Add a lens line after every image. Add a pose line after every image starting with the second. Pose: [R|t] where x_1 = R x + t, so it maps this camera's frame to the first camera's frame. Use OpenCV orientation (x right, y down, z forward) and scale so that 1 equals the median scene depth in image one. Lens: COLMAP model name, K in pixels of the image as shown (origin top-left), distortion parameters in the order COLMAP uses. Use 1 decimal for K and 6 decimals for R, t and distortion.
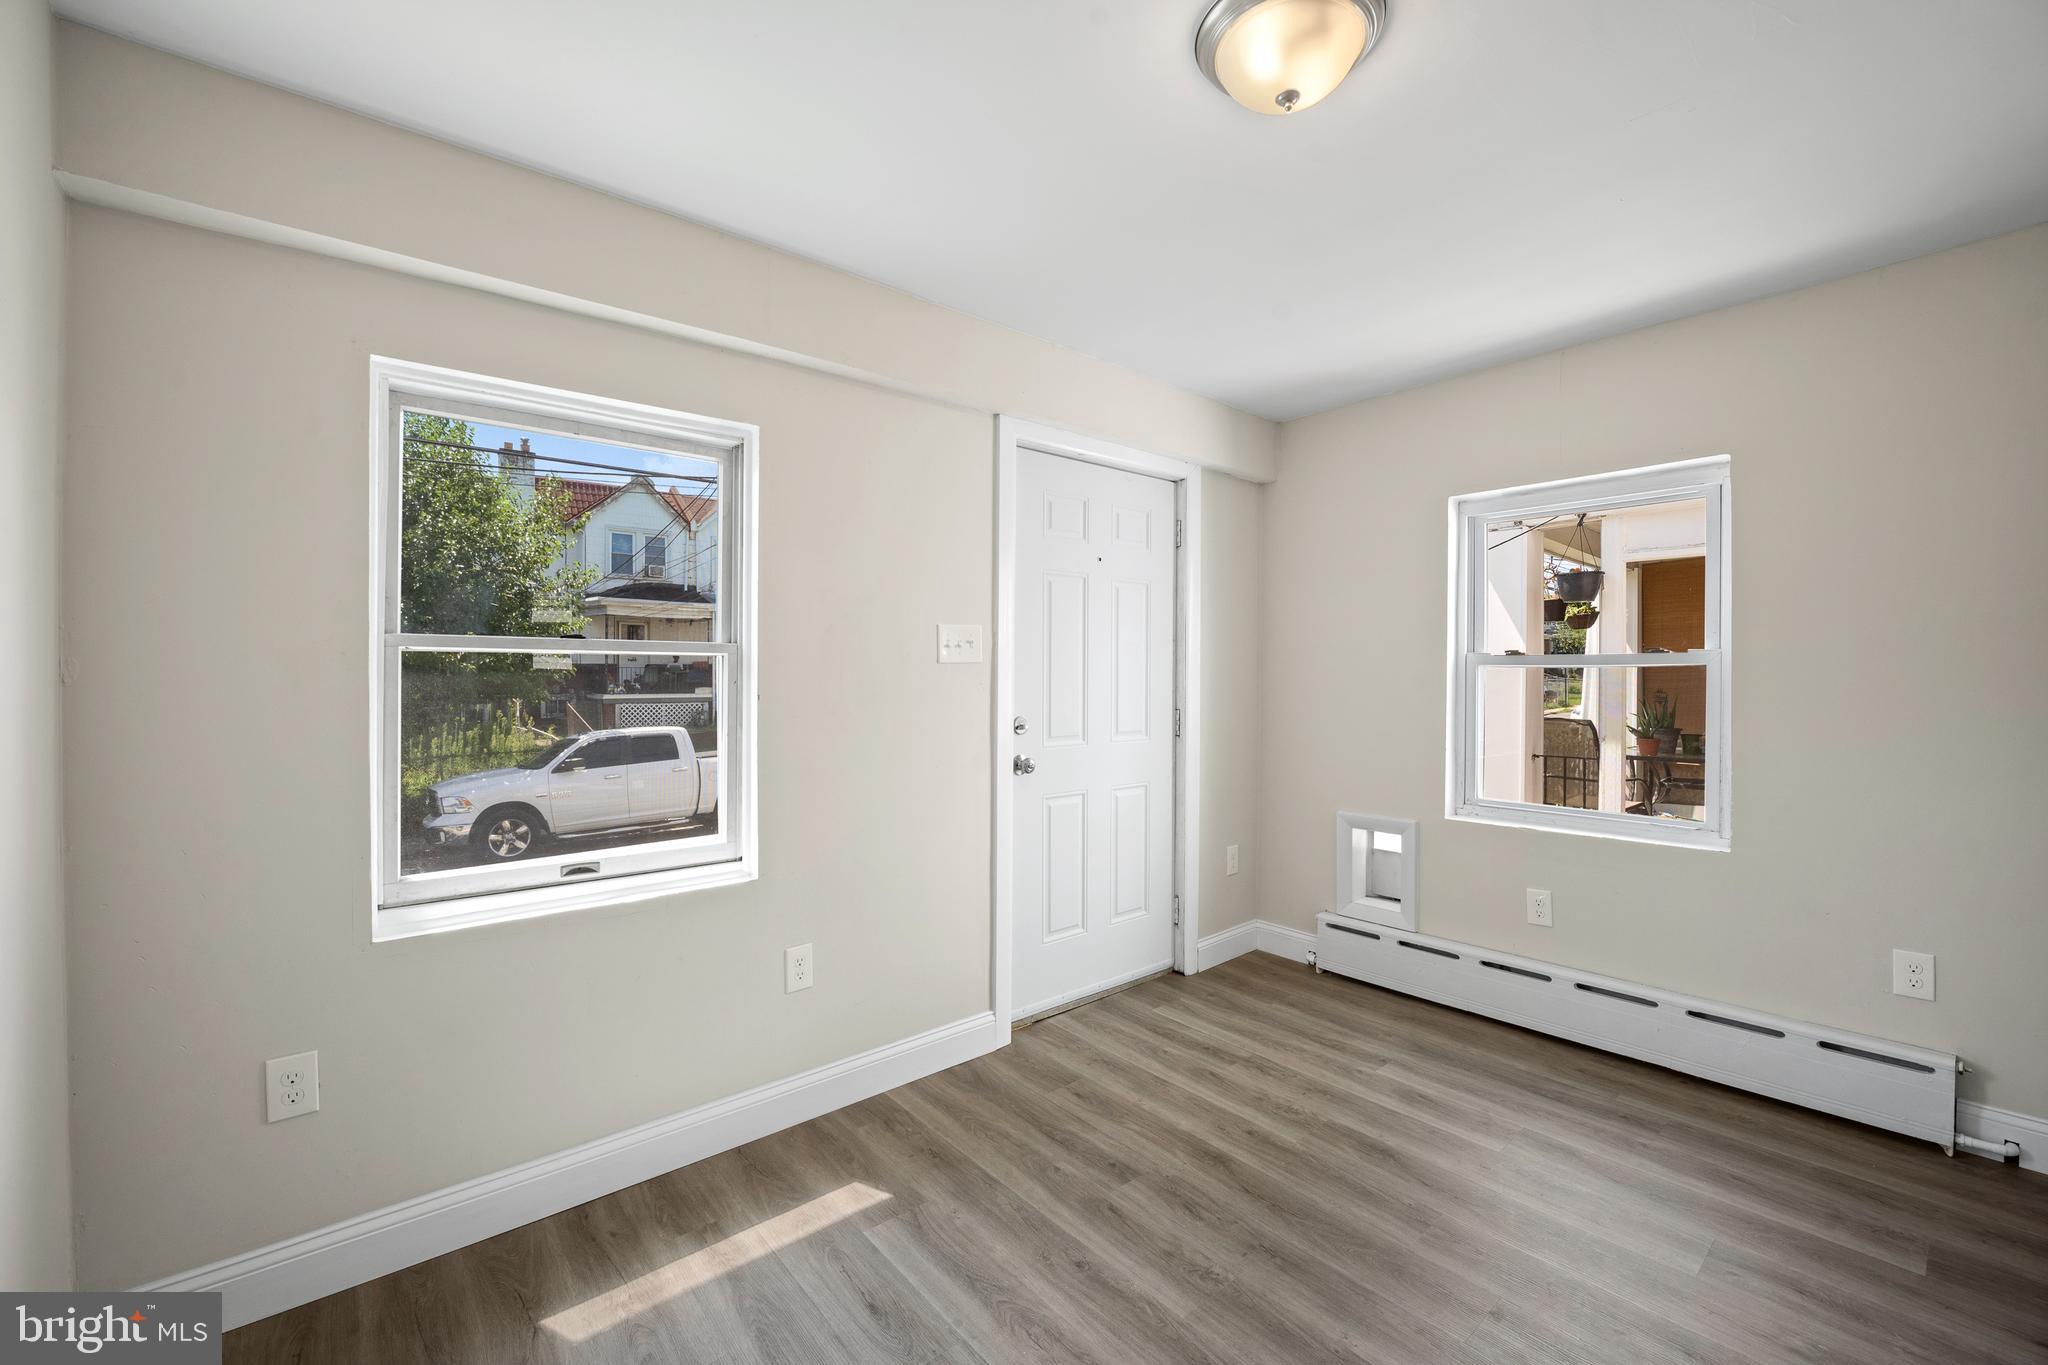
lens RADIAL K [[834.9, 0, 1020.2], [0, 834.9, 676.7], [0, 0, 1]] dist [-0.023004, 0.001435]
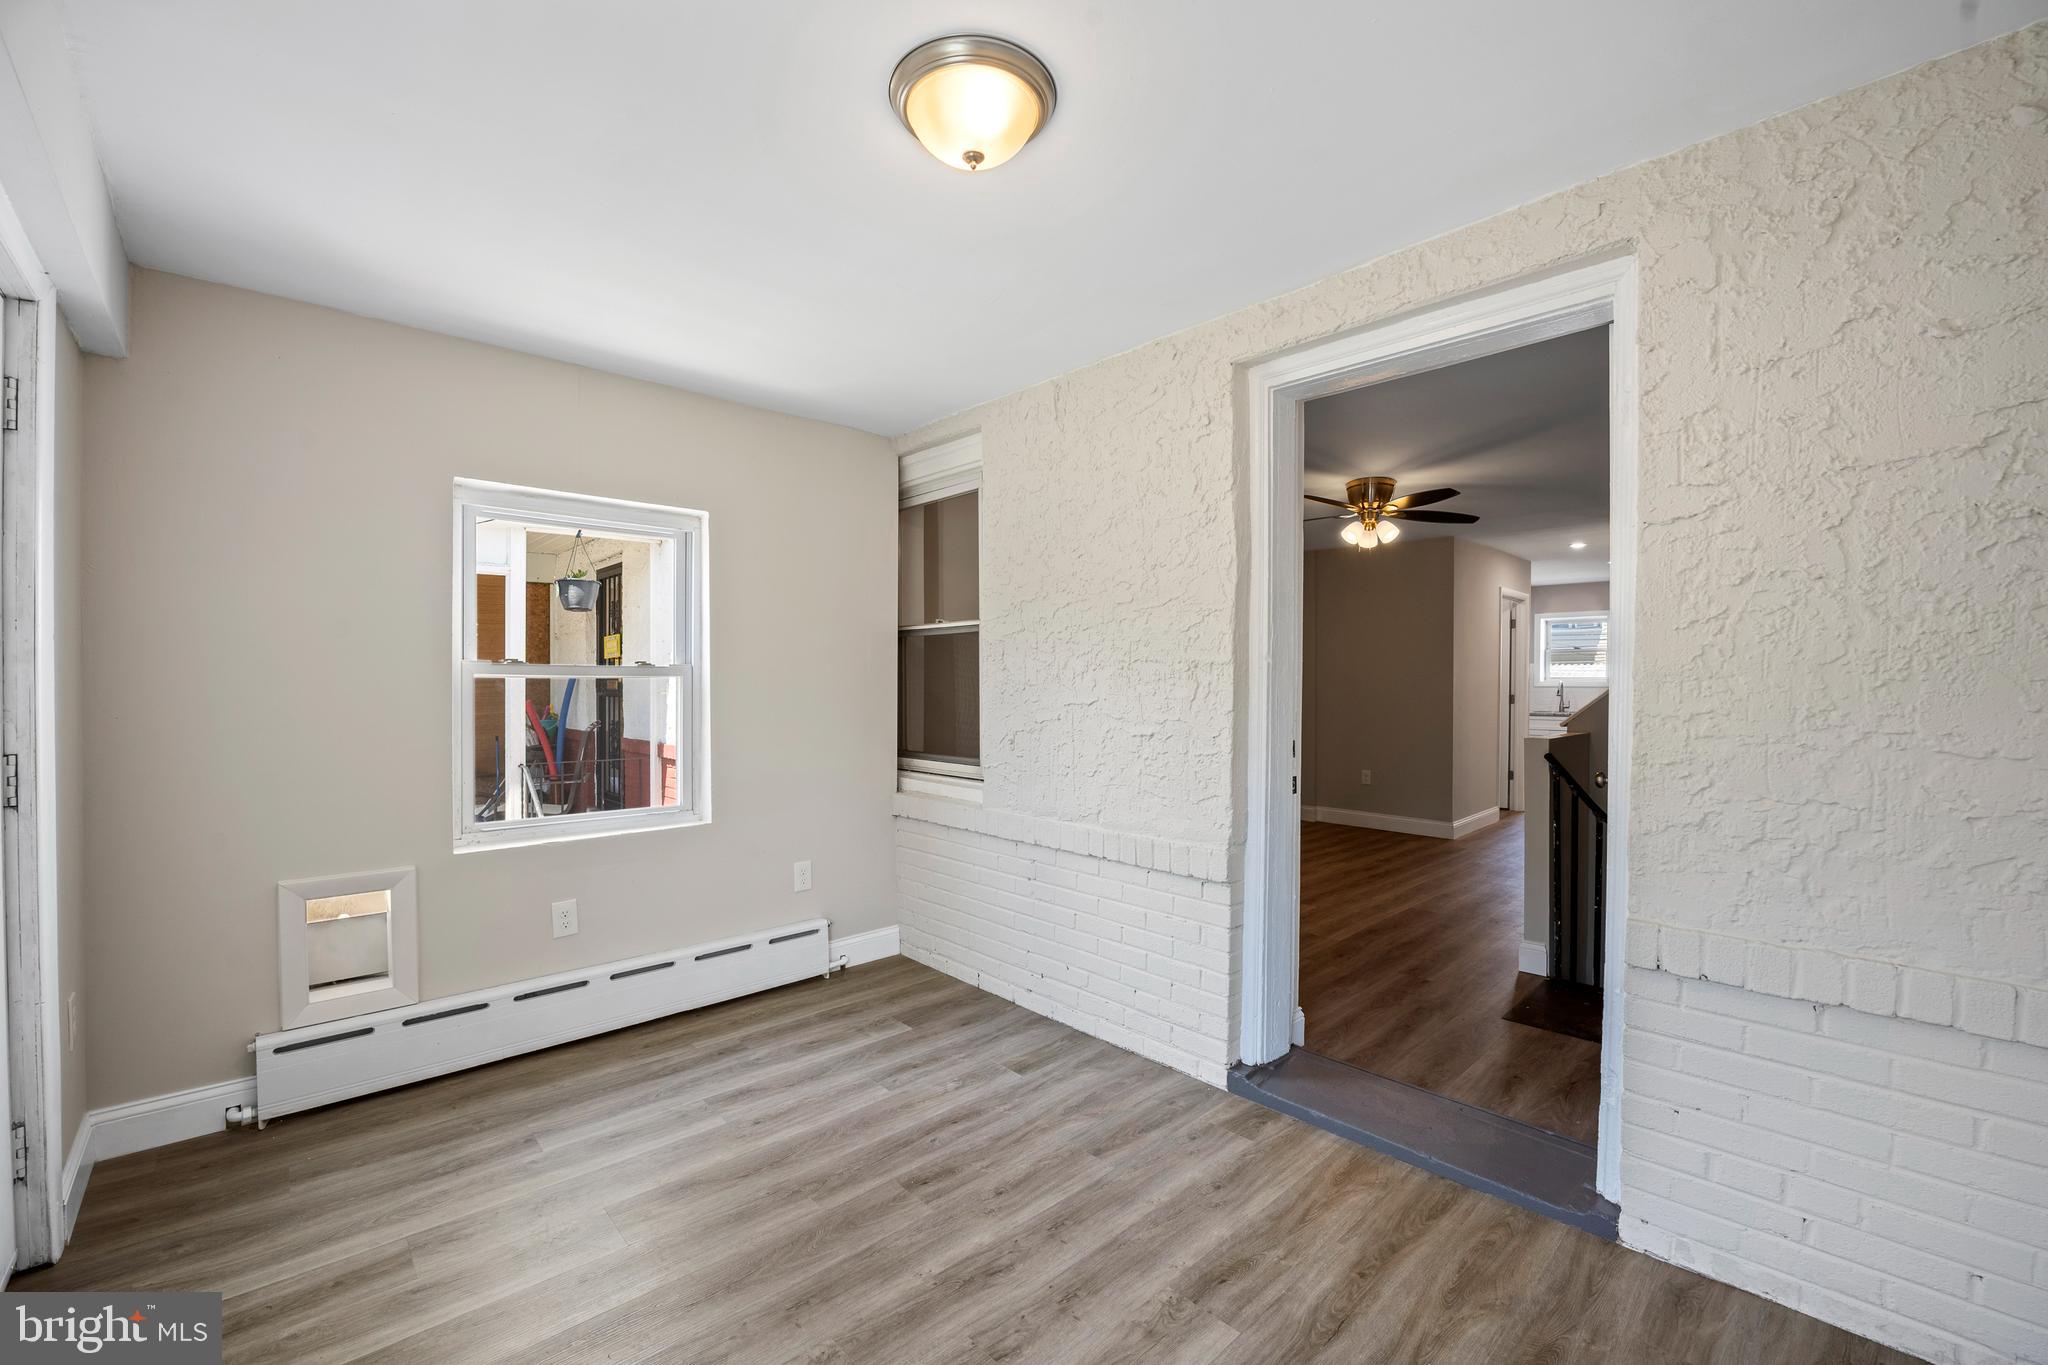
lens RADIAL K [[834.9, 0, 1018.8], [0, 834.9, 687.9], [0, 0, 1]] dist [-0.023004, 0.001435]
pose [[-0.056785, -0.000428, 0.998386, -0.423448], [0.007078, 0.999975, 0.000832, 0.003949], [-0.998361, 0.007114, -0.056781, 0.535292]]
